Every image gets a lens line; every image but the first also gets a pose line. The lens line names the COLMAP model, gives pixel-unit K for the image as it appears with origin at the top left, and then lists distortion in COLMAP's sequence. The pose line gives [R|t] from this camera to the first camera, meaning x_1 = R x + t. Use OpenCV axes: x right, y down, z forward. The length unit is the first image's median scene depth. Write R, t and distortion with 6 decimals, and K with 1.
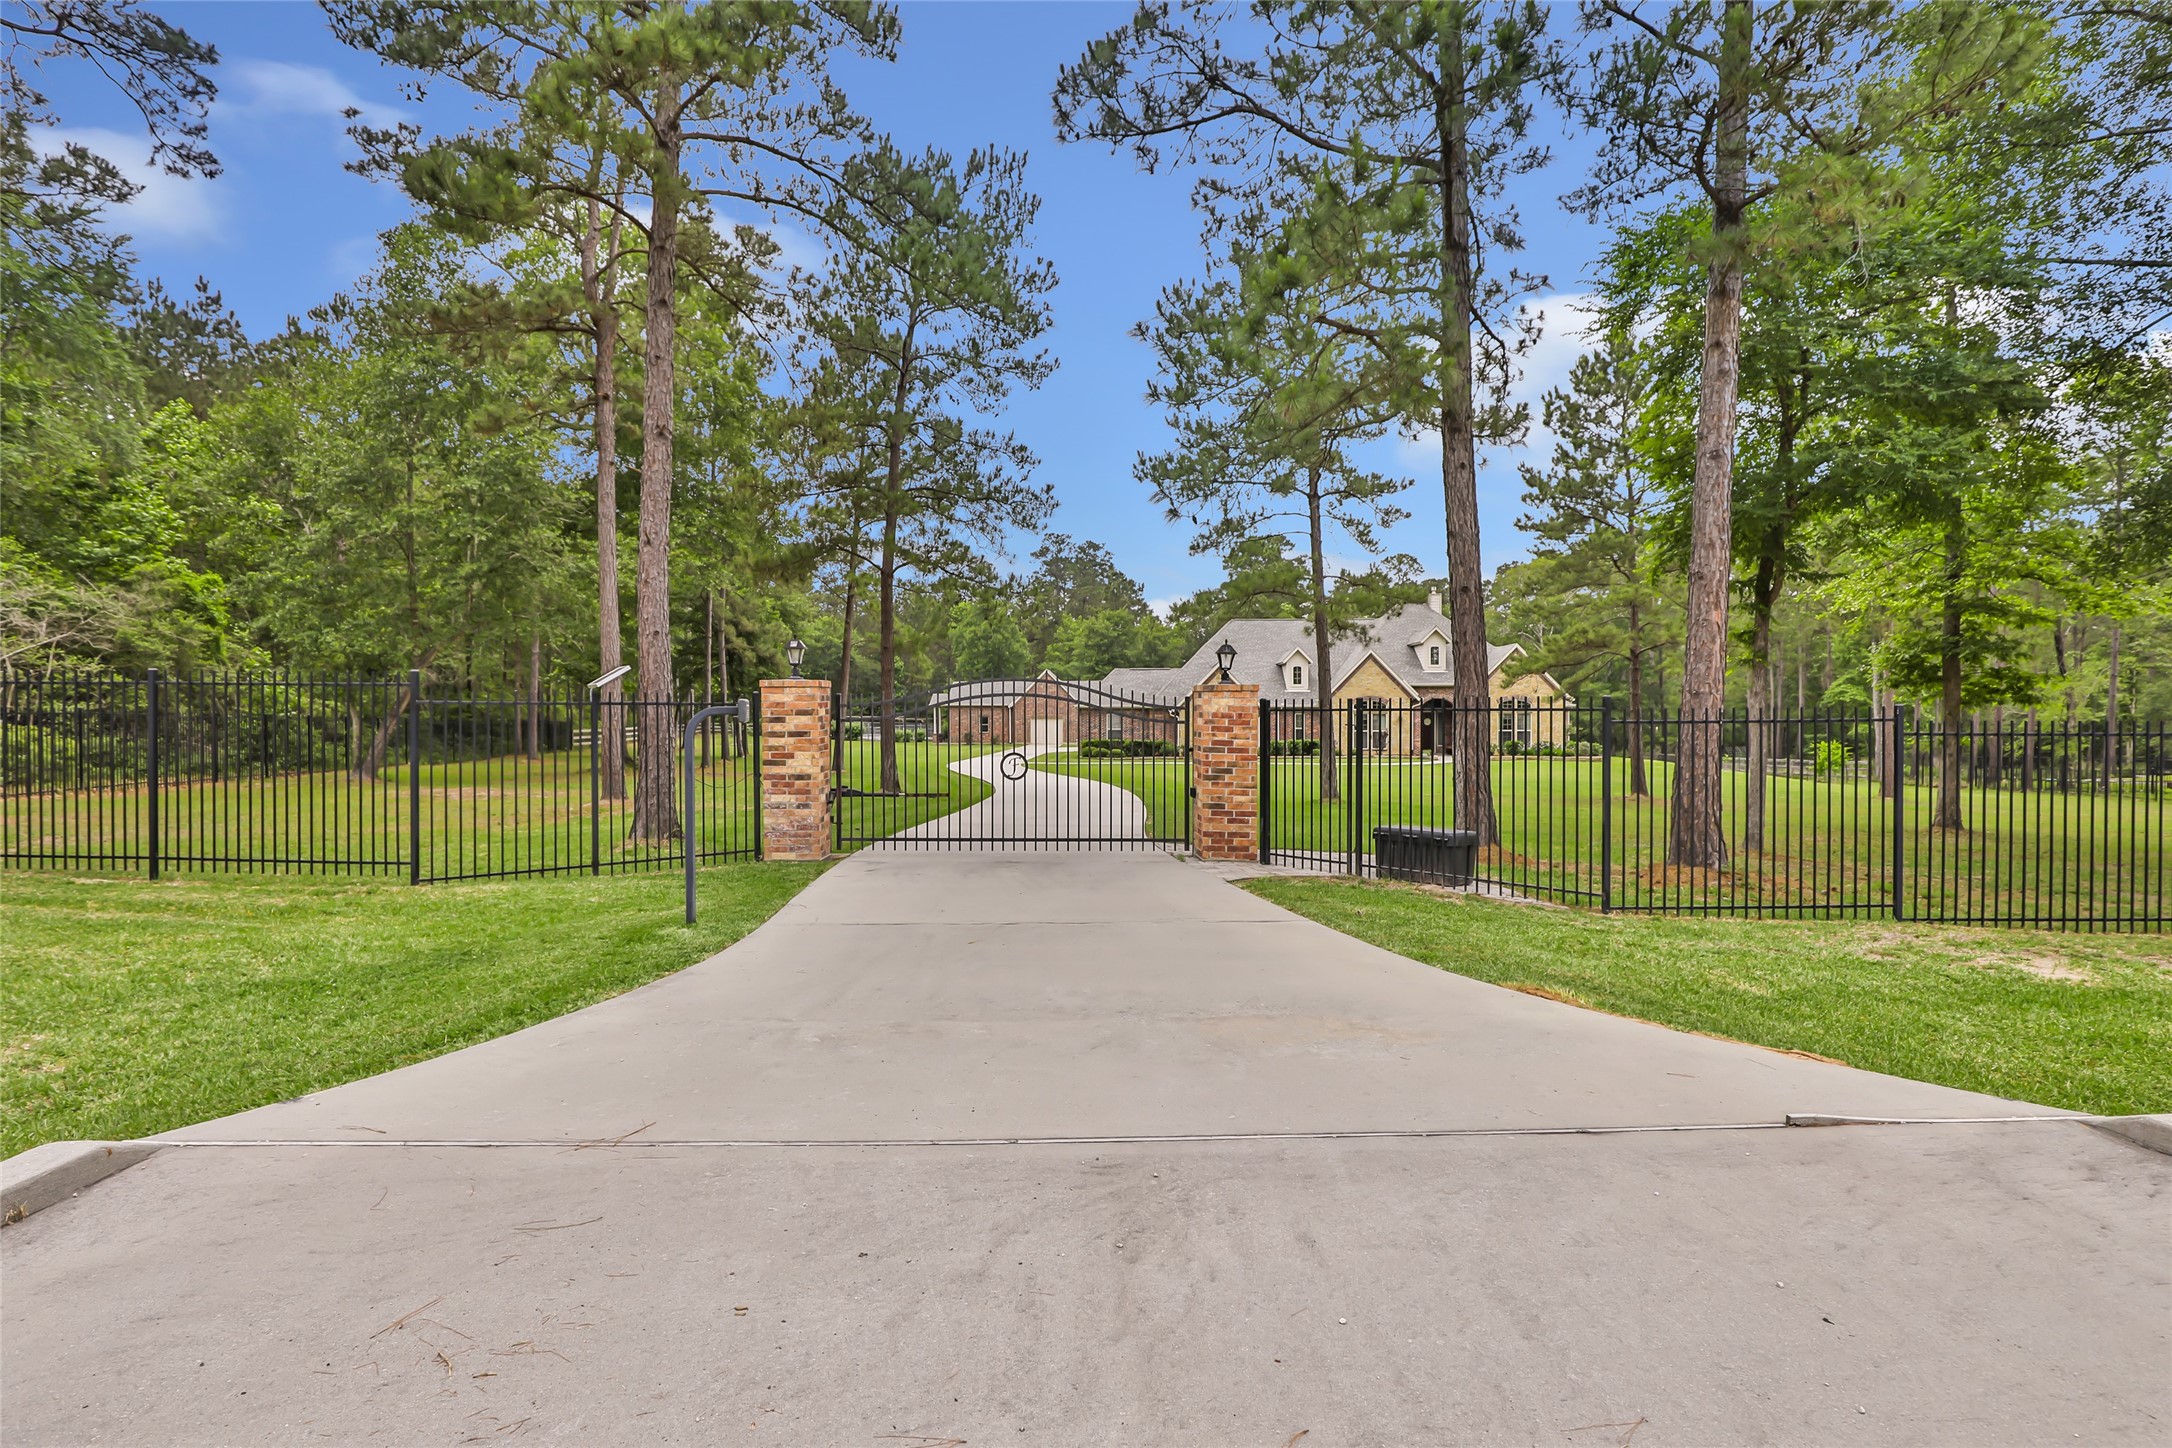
lens RADIAL K [[1093.6, 0, 1082.9], [0, 1093.6, 747.8], [0, 0, 1]] dist [-0.020648, 0.000508]
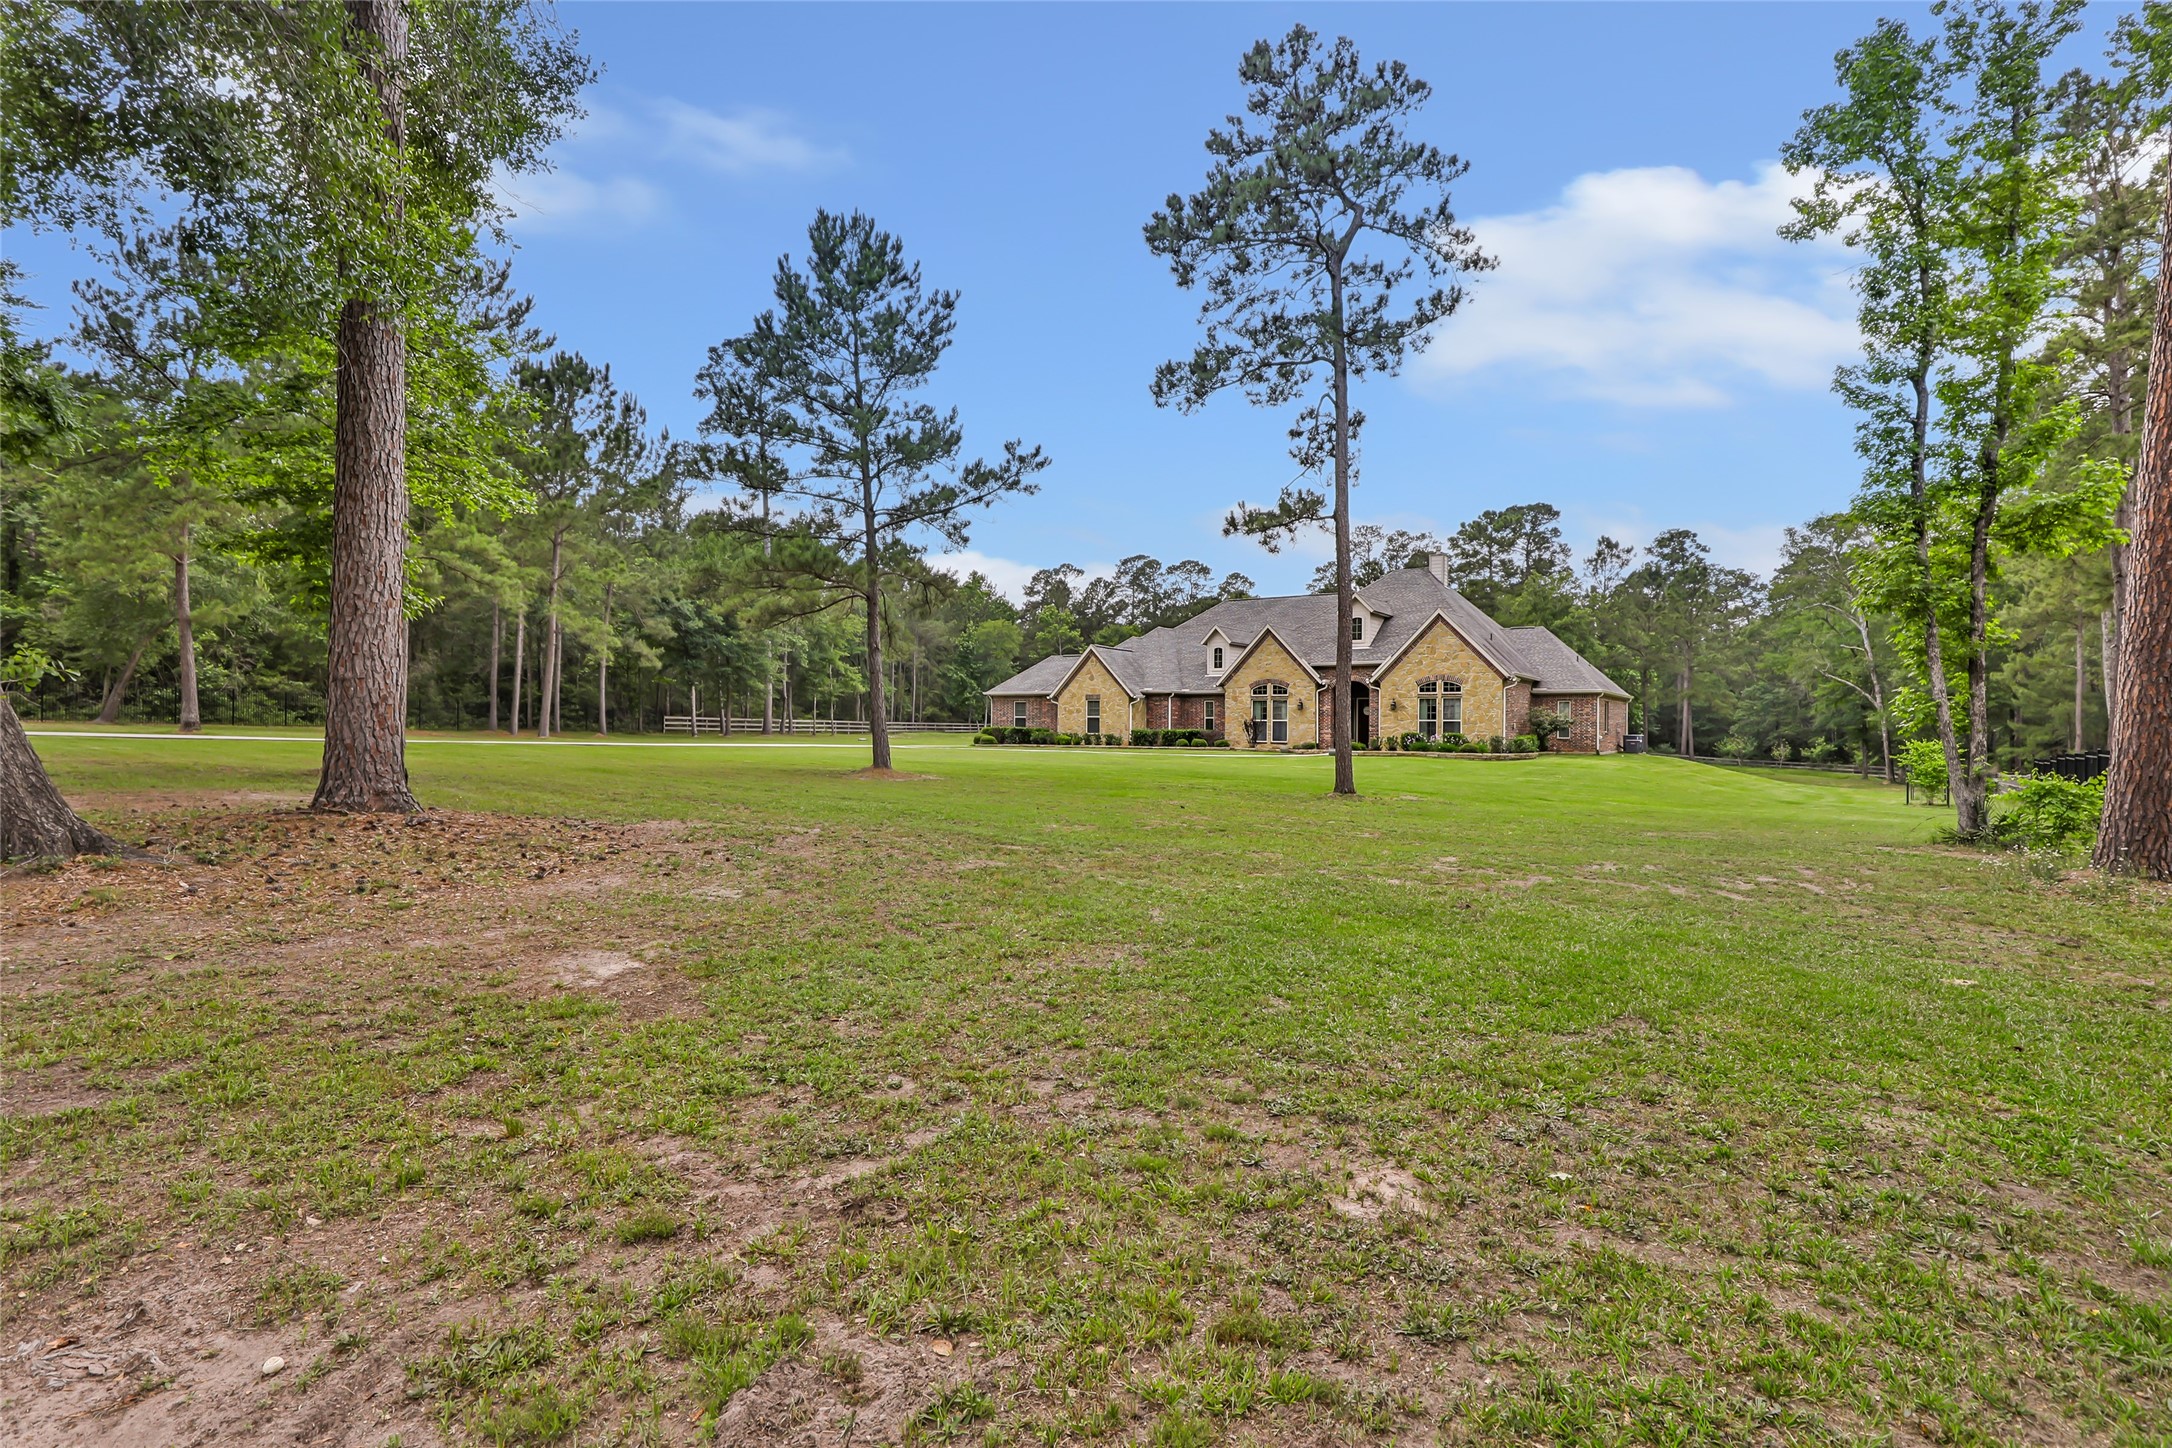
lens RADIAL K [[1093.6, 0, 1082.9], [0, 1093.6, 747.8], [0, 0, 1]] dist [-0.020648, 0.000508]
pose [[0.855180, 0.018693, -0.517993, 0.559964], [-0.027240, 0.999589, -0.008900, 0.016830], [0.517614, 0.021721, 0.855338, 0.192099]]
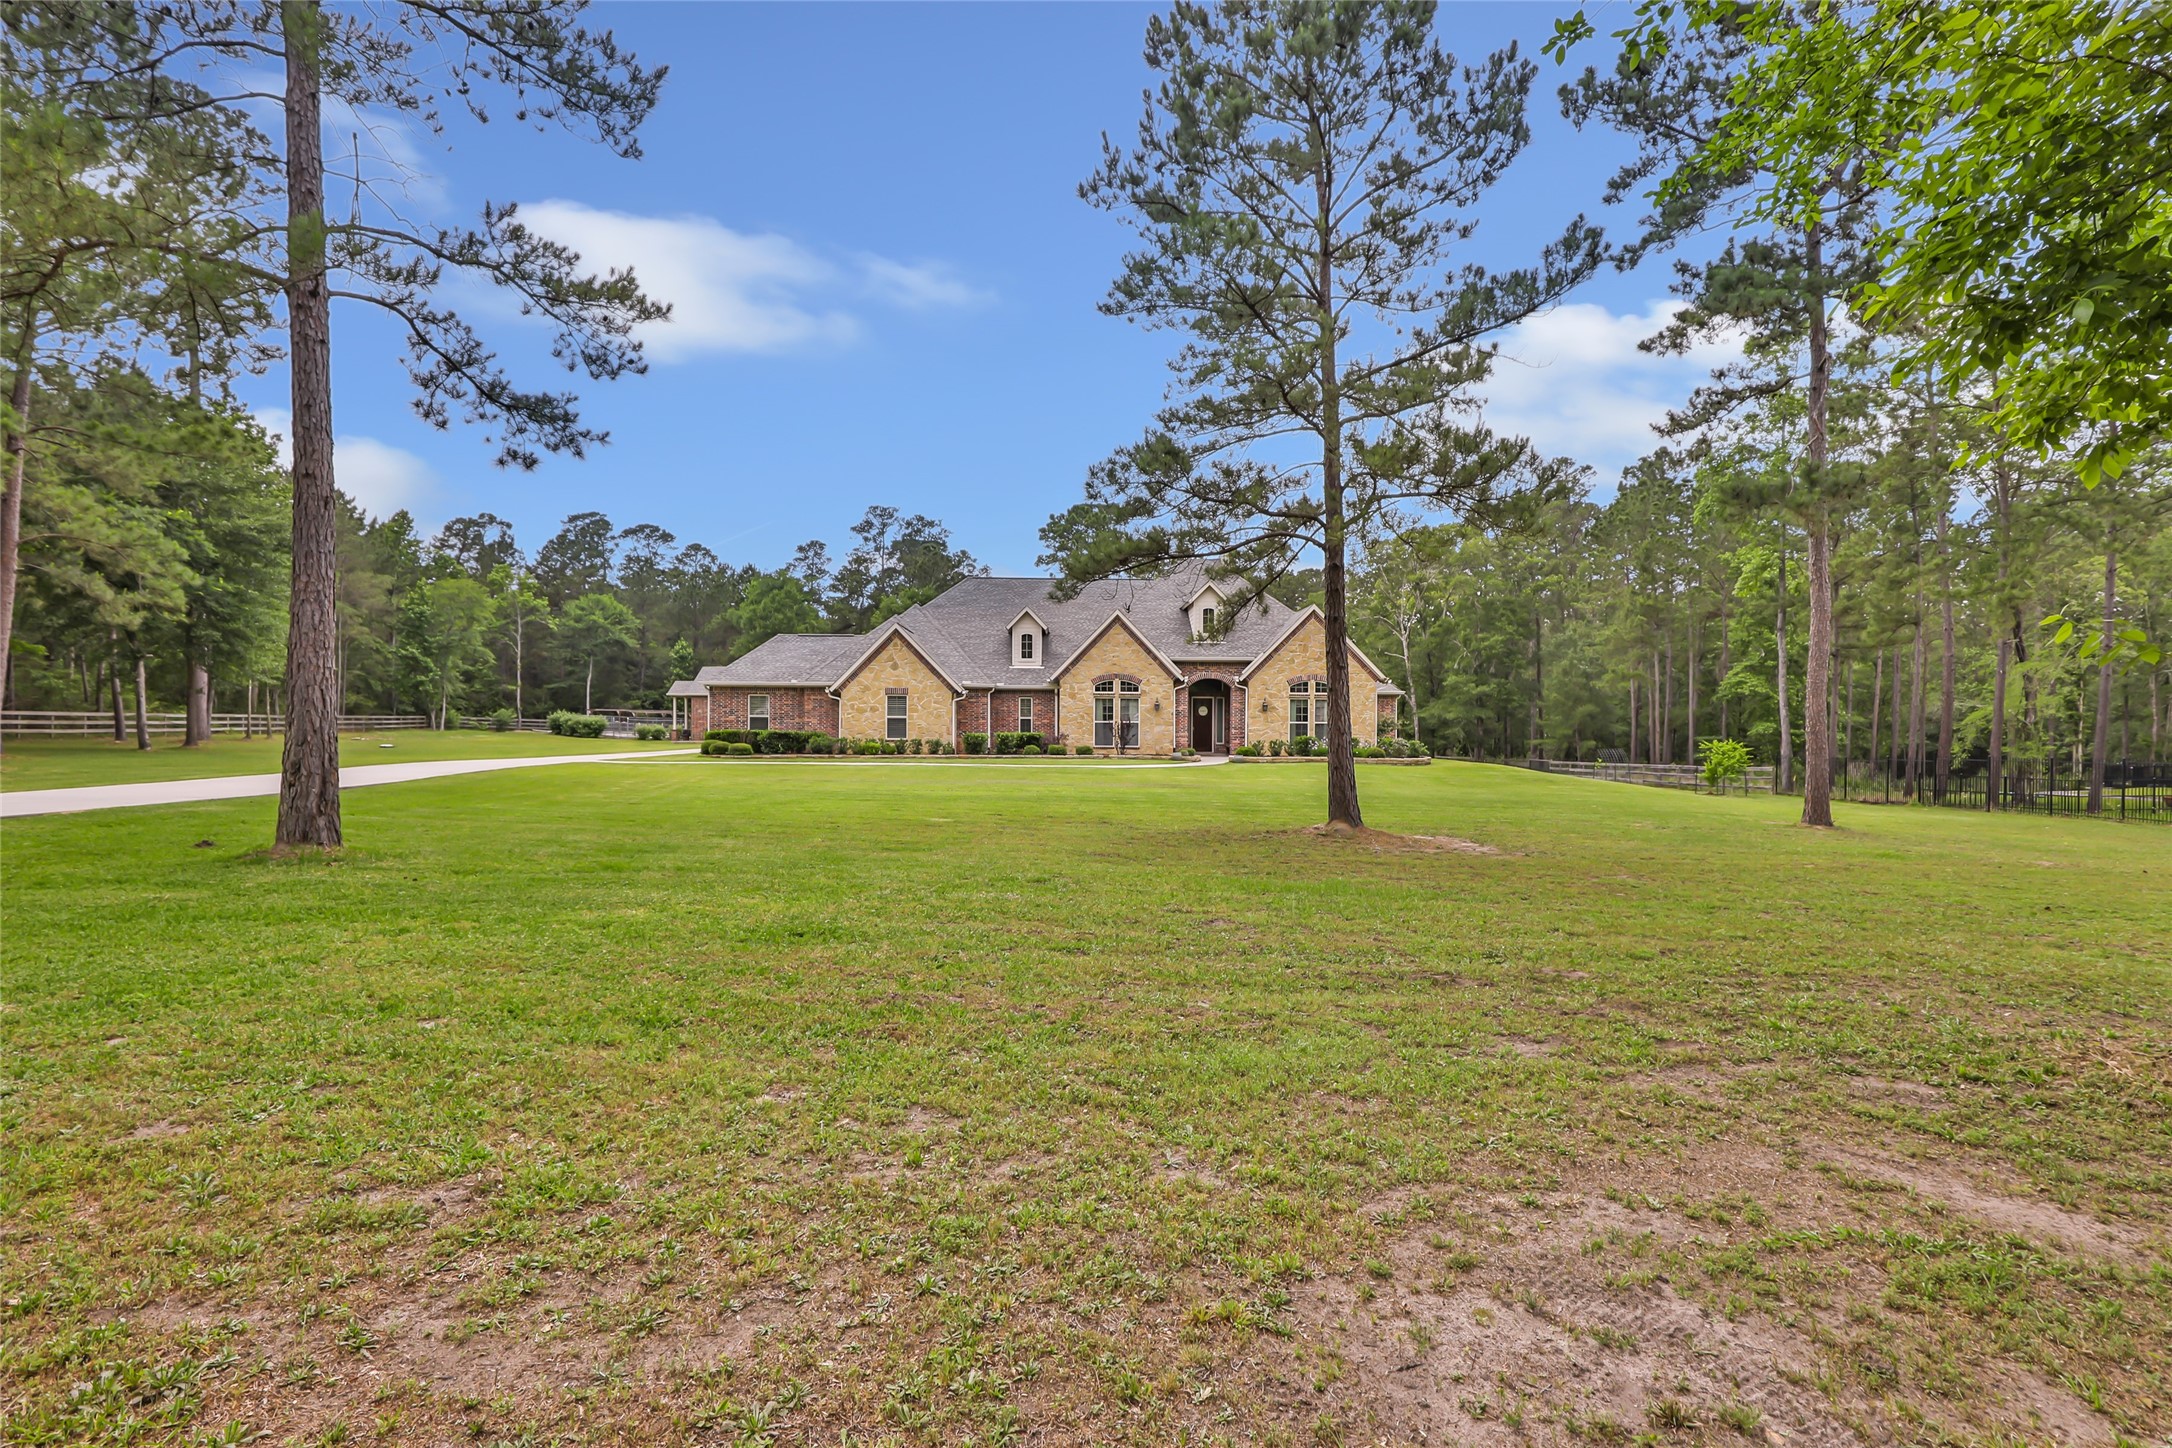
lens RADIAL K [[1085.4, 0, 1098.8], [0, 1085.4, 729.2], [0, 0, 1]] dist [-0.012229, -0.000634]
pose [[0.997069, 0.008773, 0.076008, 0.189267], [-0.006933, 0.999677, -0.024443, 0.006875], [-0.076197, 0.023844, 0.996808, 0.271087]]
